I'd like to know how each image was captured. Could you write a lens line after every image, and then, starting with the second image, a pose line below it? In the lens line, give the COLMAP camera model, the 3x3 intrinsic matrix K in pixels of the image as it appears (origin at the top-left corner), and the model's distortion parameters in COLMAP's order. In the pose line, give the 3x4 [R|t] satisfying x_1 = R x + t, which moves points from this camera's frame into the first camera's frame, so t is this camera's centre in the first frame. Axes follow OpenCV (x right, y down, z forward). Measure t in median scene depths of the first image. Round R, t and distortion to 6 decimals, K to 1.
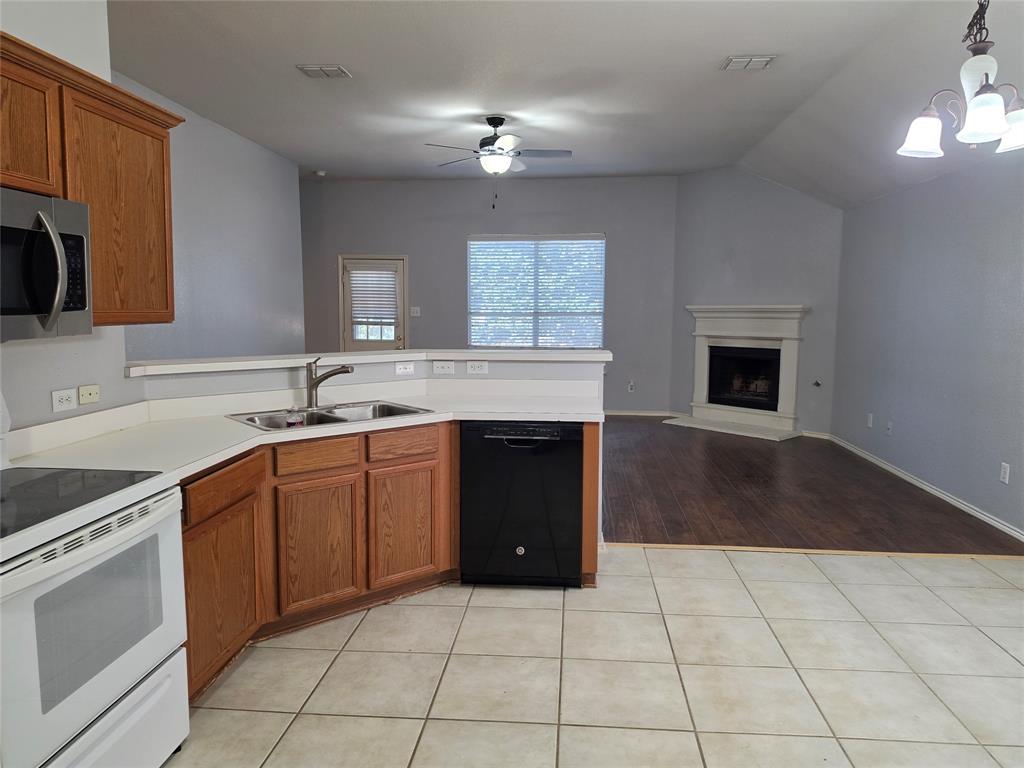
lens RADIAL K [[704.4, 0, 516.1], [0, 704.4, 383.4], [0, 0, 1]] dist [0.013007, -0.006954]
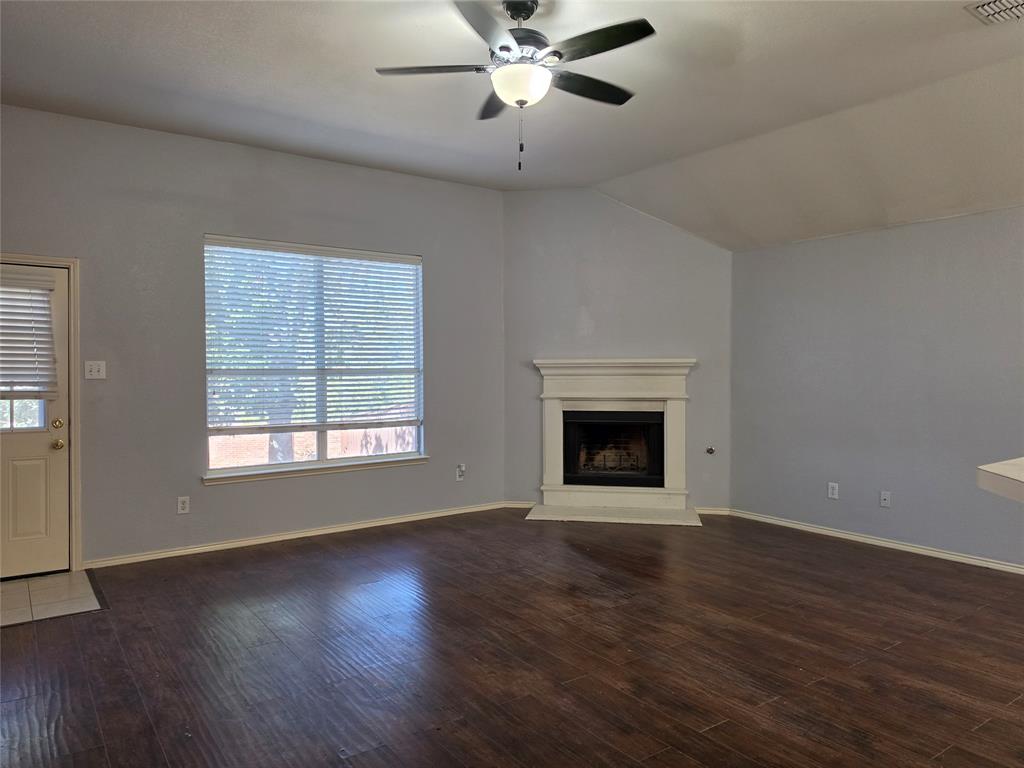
lens RADIAL K [[704.4, 0, 514.4], [0, 704.4, 381.2], [0, 0, 1]] dist [0.013007, -0.006954]
pose [[0.749109, -0.017582, 0.662214, -0.303364], [0.072095, 0.995874, -0.055114, -0.051007], [-0.658512, 0.089029, 0.747285, 0.489797]]
